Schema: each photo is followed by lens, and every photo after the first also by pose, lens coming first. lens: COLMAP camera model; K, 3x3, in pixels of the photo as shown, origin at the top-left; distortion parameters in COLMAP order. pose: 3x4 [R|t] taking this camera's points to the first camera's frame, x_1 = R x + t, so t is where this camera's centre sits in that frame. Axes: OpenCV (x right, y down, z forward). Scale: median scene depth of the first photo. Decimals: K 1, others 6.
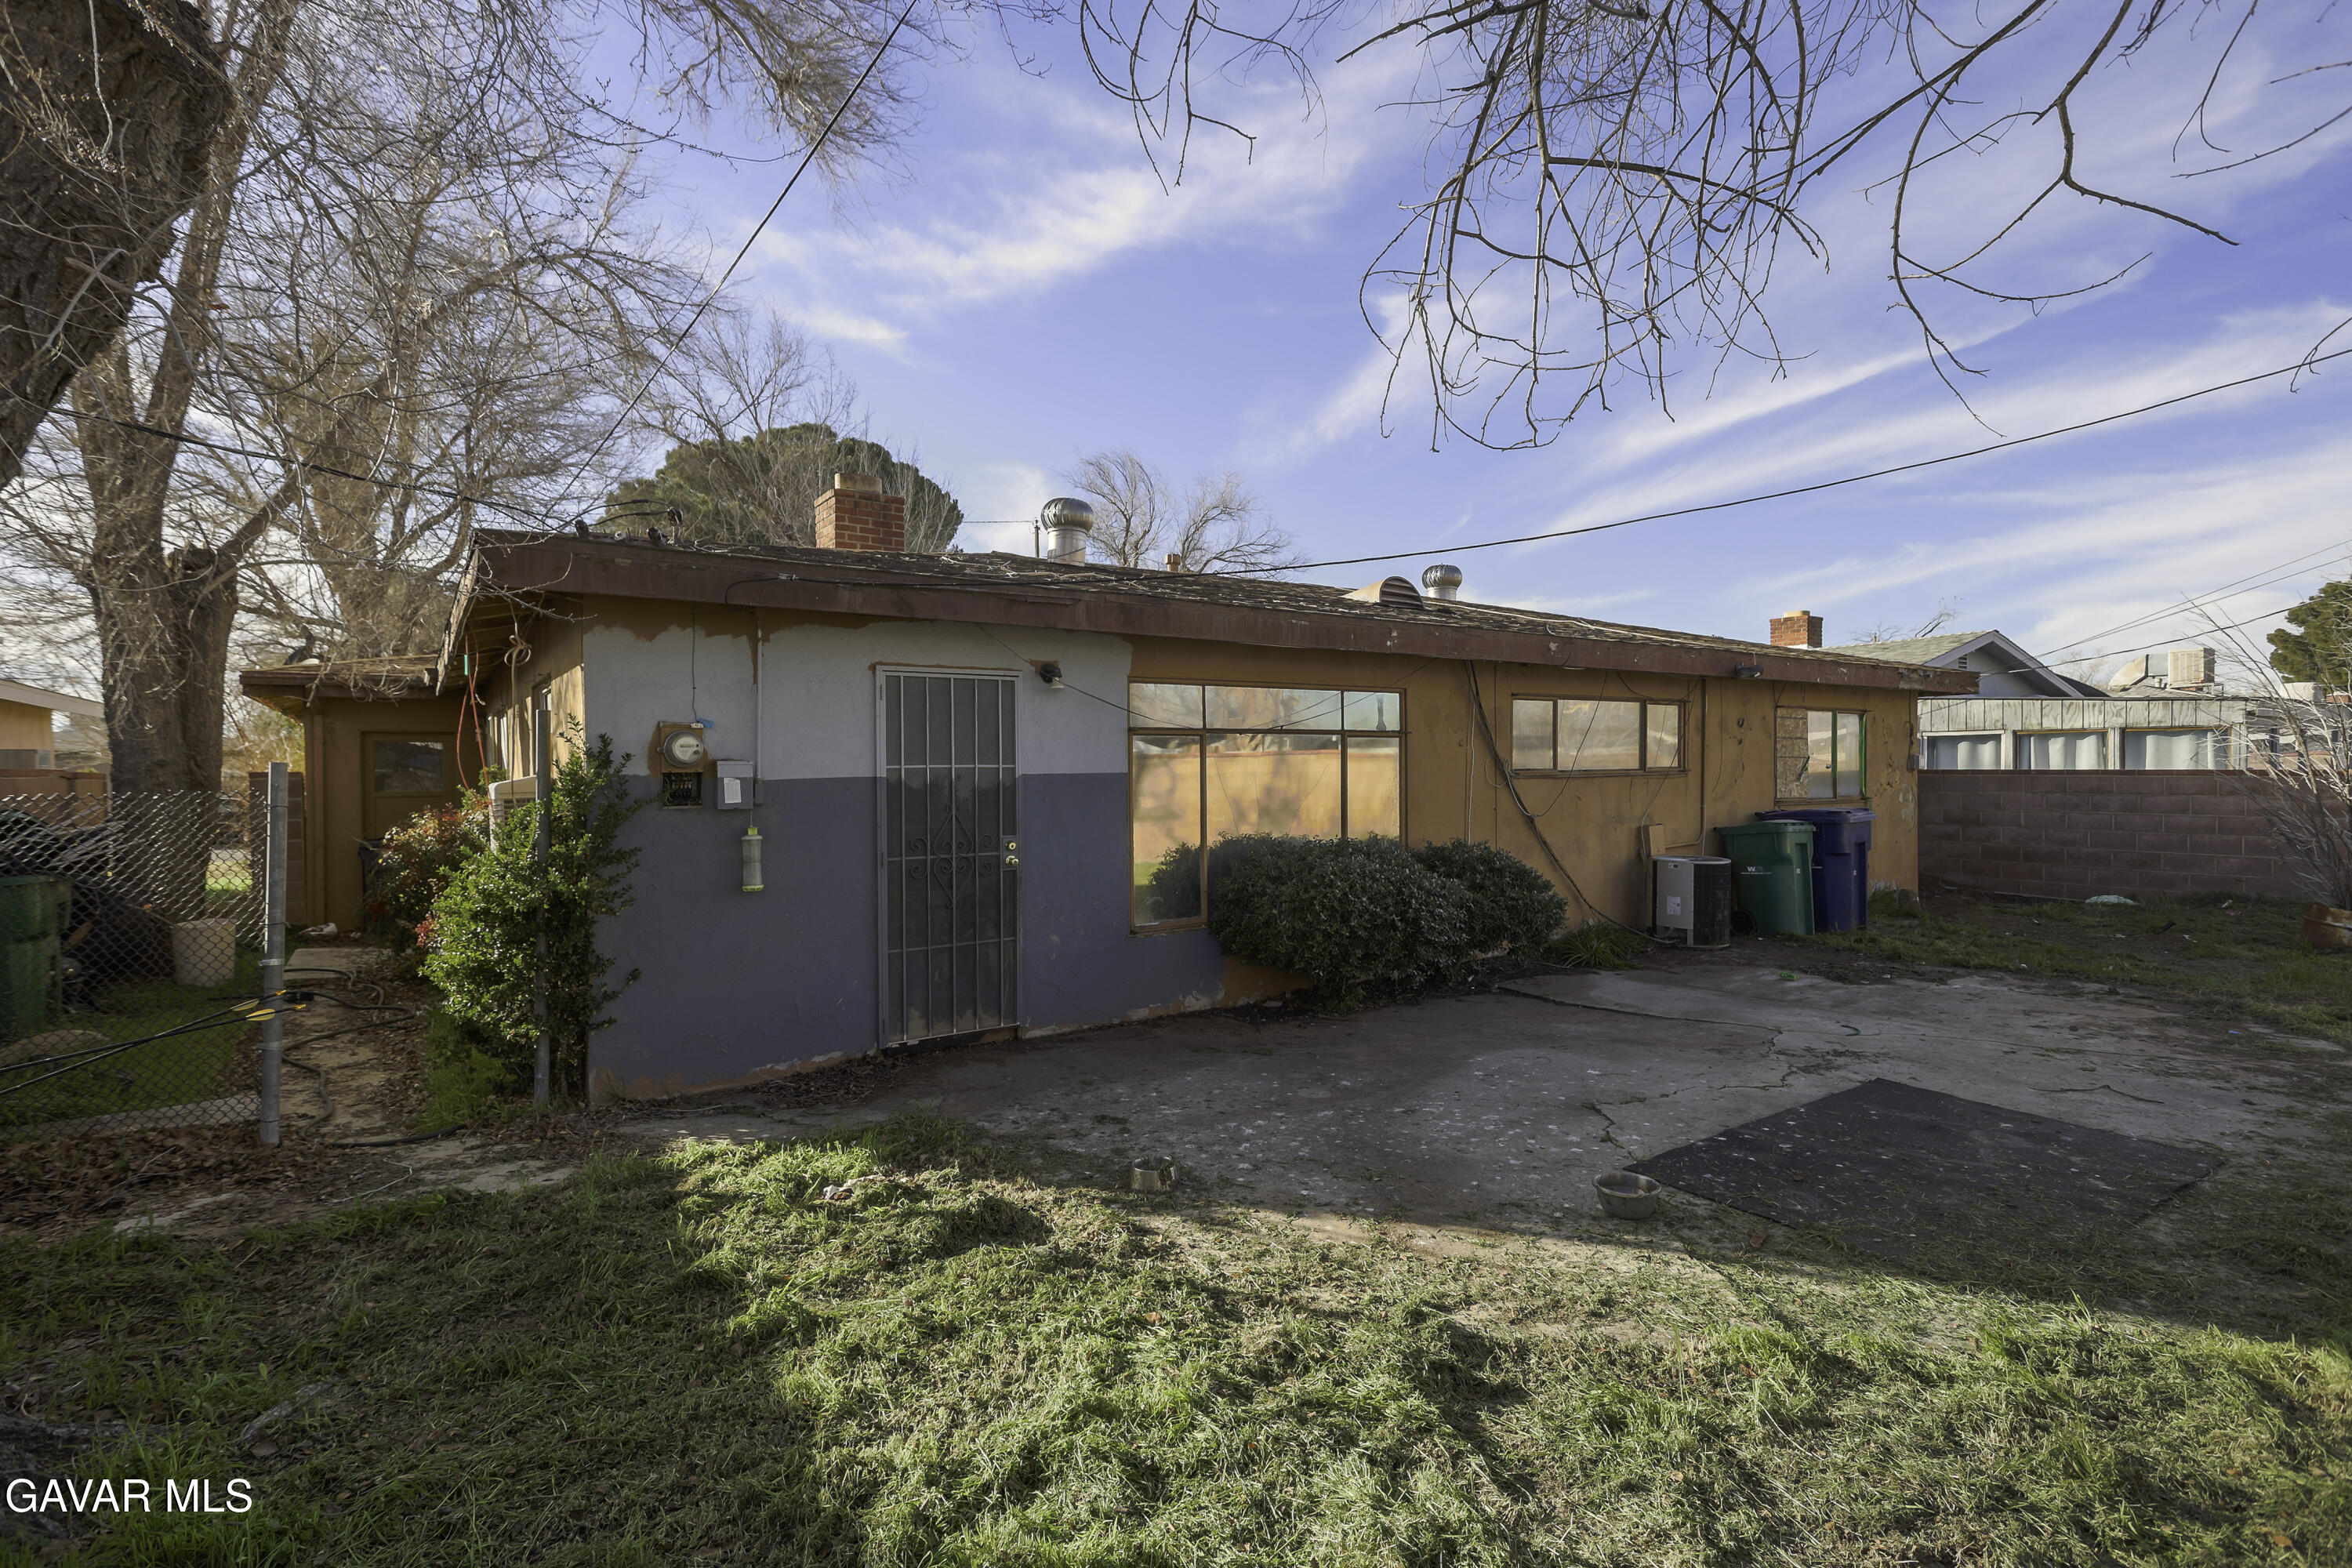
lens RADIAL K [[1132.2, 0, 1176.0], [0, 1132.2, 784.0], [0, 0, 1]] dist [0.015987, 0.000234]
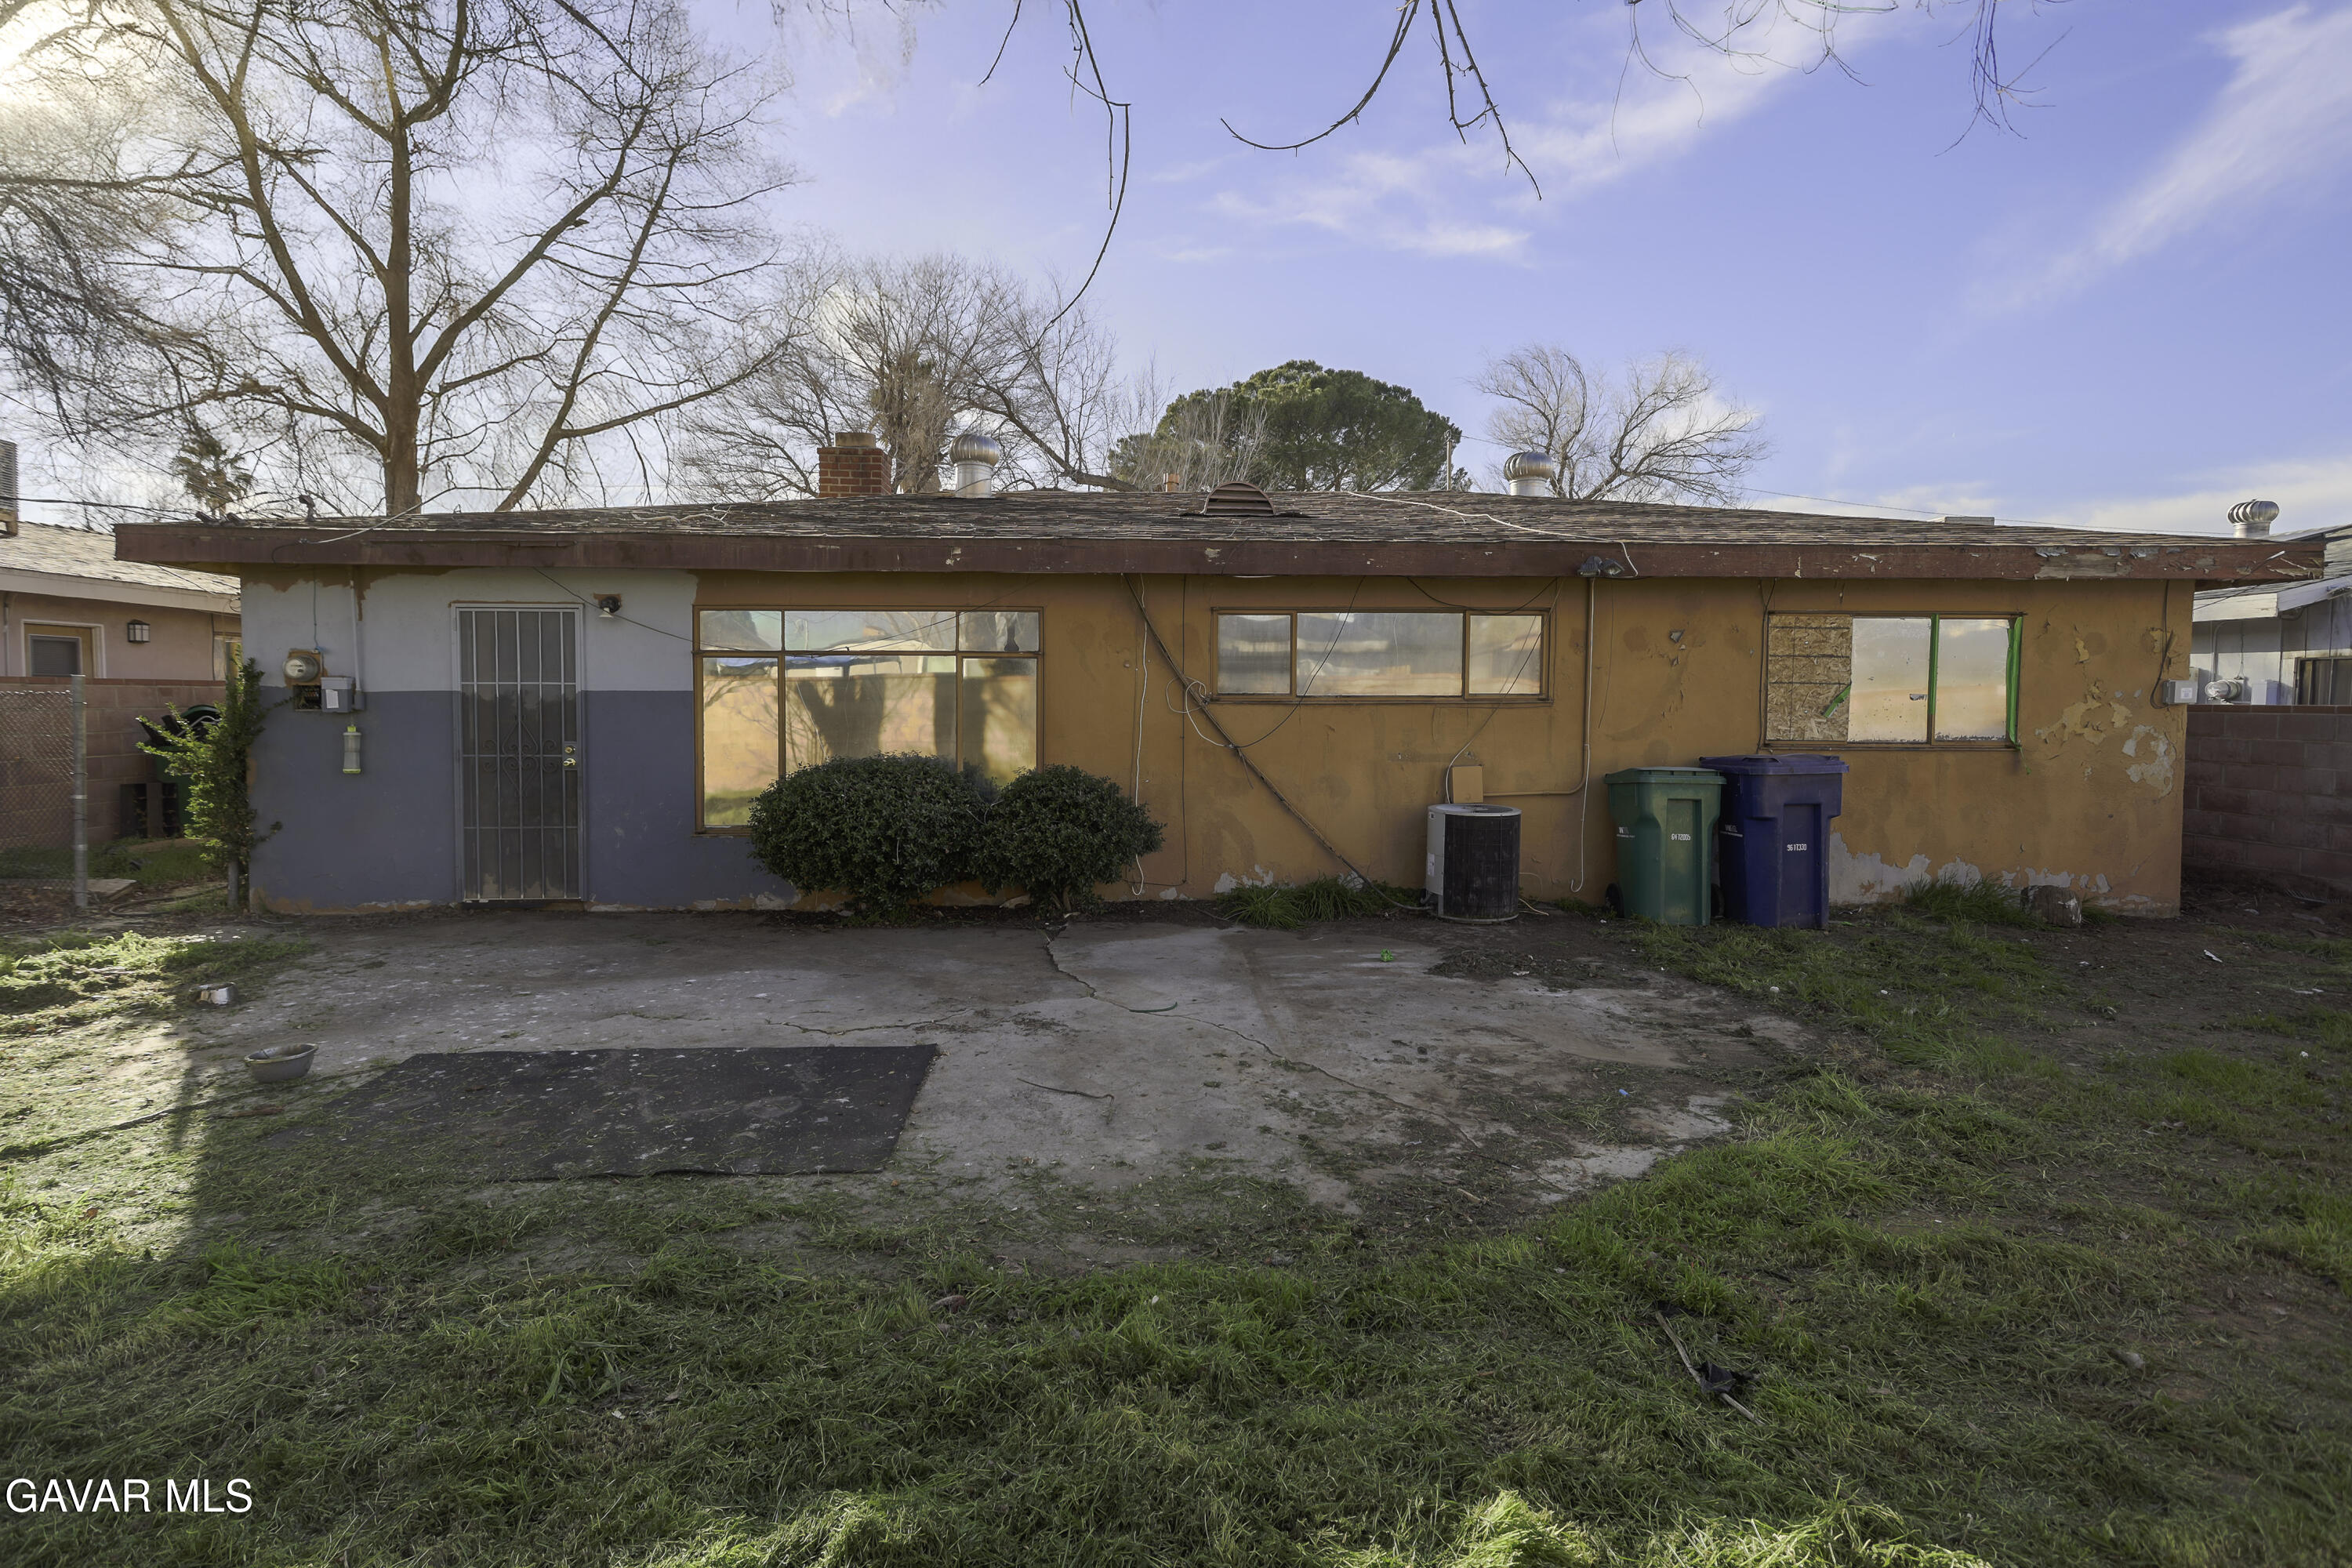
lens RADIAL K [[1149.9, 0, 1136.9], [0, 1149.9, 766.6], [0, 0, 1]] dist [0.024694, 0.000754]
pose [[0.844302, 0.041573, -0.534252, 1.012644], [-0.017846, 0.998614, 0.049505, 0.000532], [0.535570, -0.032263, 0.843874, 0.284264]]
